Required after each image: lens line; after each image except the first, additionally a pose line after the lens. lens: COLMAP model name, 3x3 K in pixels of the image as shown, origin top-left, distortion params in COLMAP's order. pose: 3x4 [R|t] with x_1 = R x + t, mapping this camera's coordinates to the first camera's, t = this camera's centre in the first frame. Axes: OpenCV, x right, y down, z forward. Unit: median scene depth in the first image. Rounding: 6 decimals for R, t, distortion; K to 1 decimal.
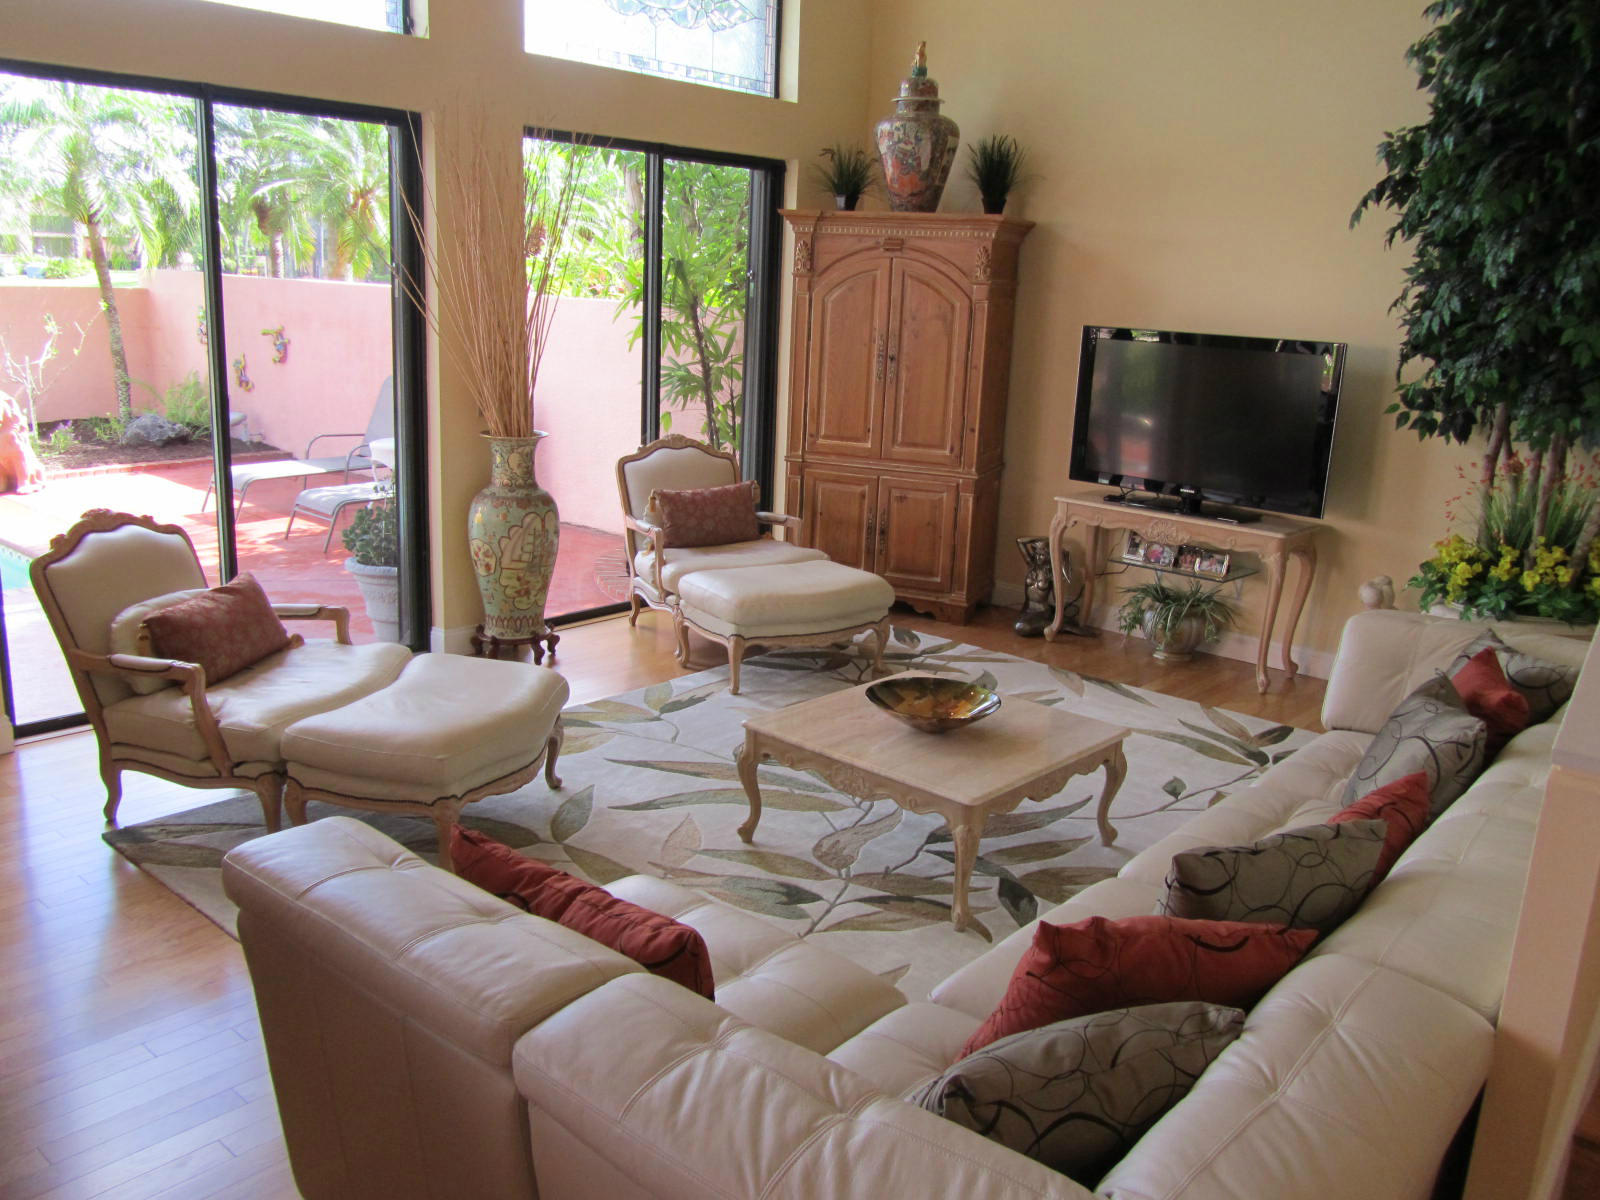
lens RADIAL K [[1308.8, 0, 800.0], [0, 1308.8, 600.0], [0, 0, 1]] dist [-0.042187, 0.002390]
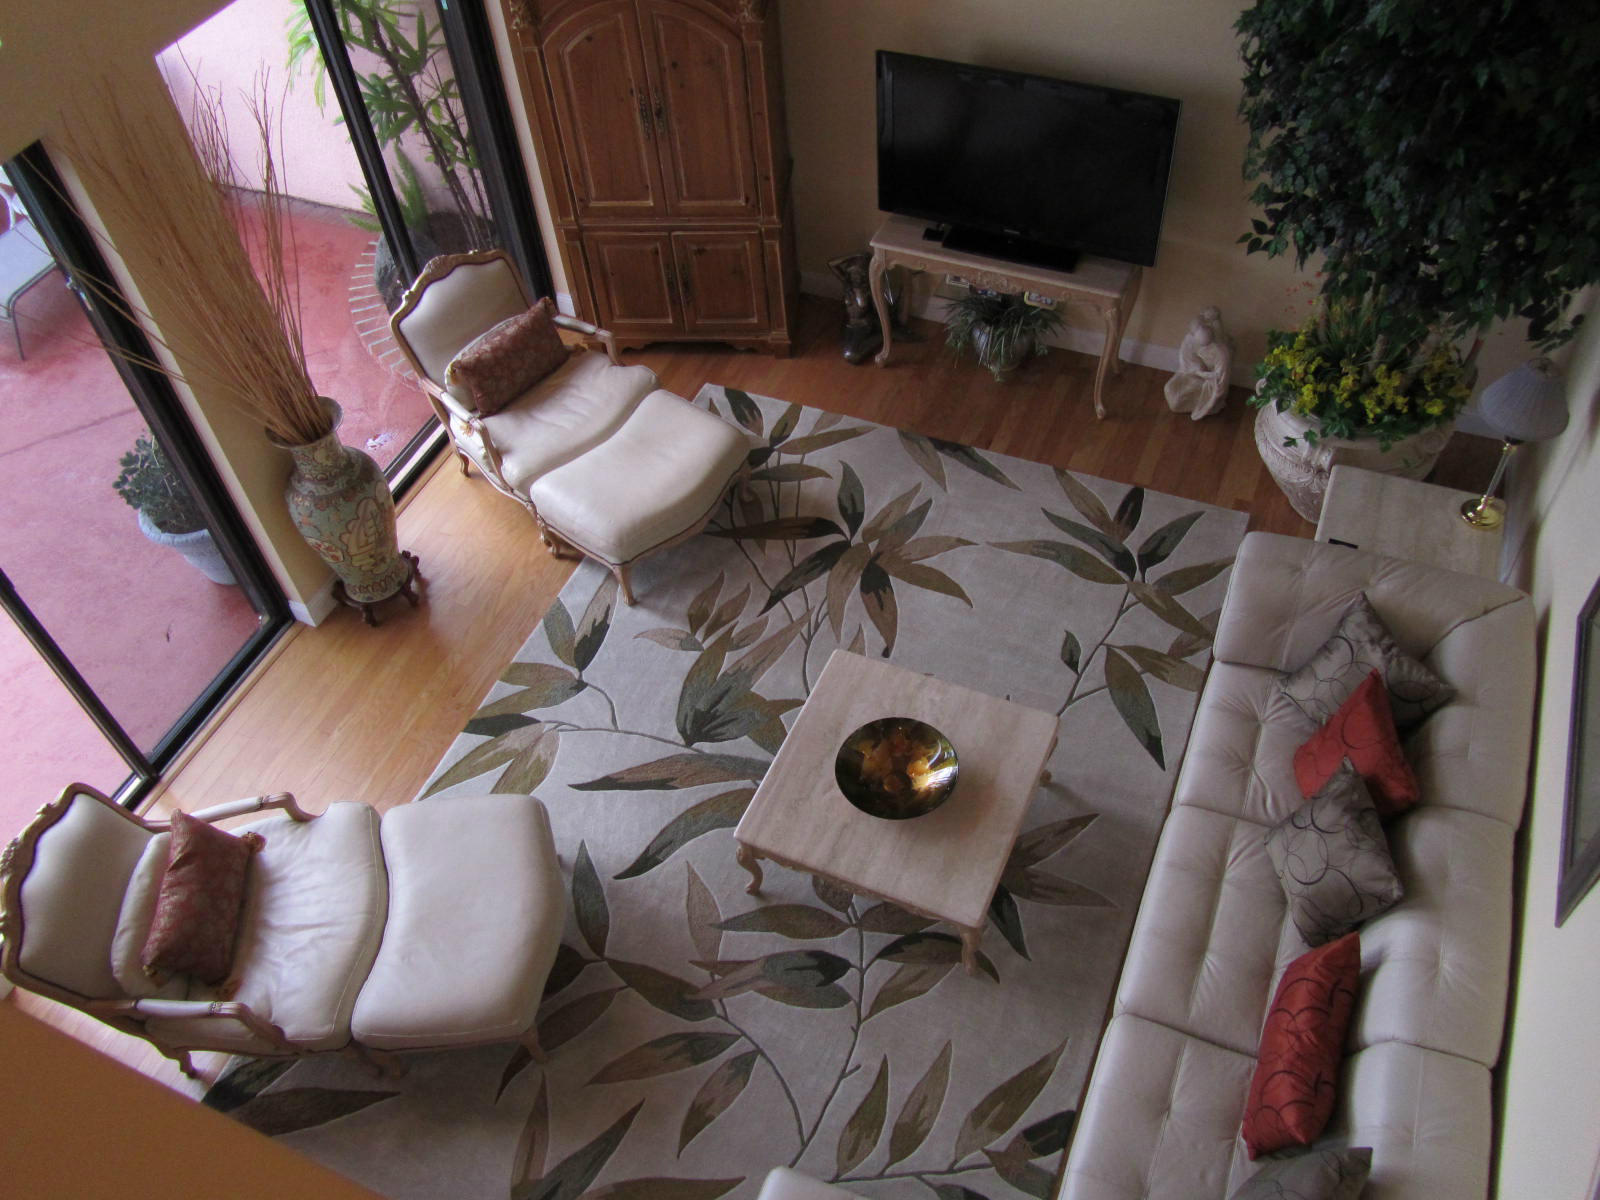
lens RADIAL K [[1308.8, 0, 800.0], [0, 1308.8, 600.0], [0, 0, 1]] dist [-0.042187, 0.002390]
pose [[0.946600, -0.298857, 0.120969, -0.045153], [0.174927, 0.791240, 0.585952, -0.472826], [-0.270832, -0.533501, 0.801266, 0.146273]]
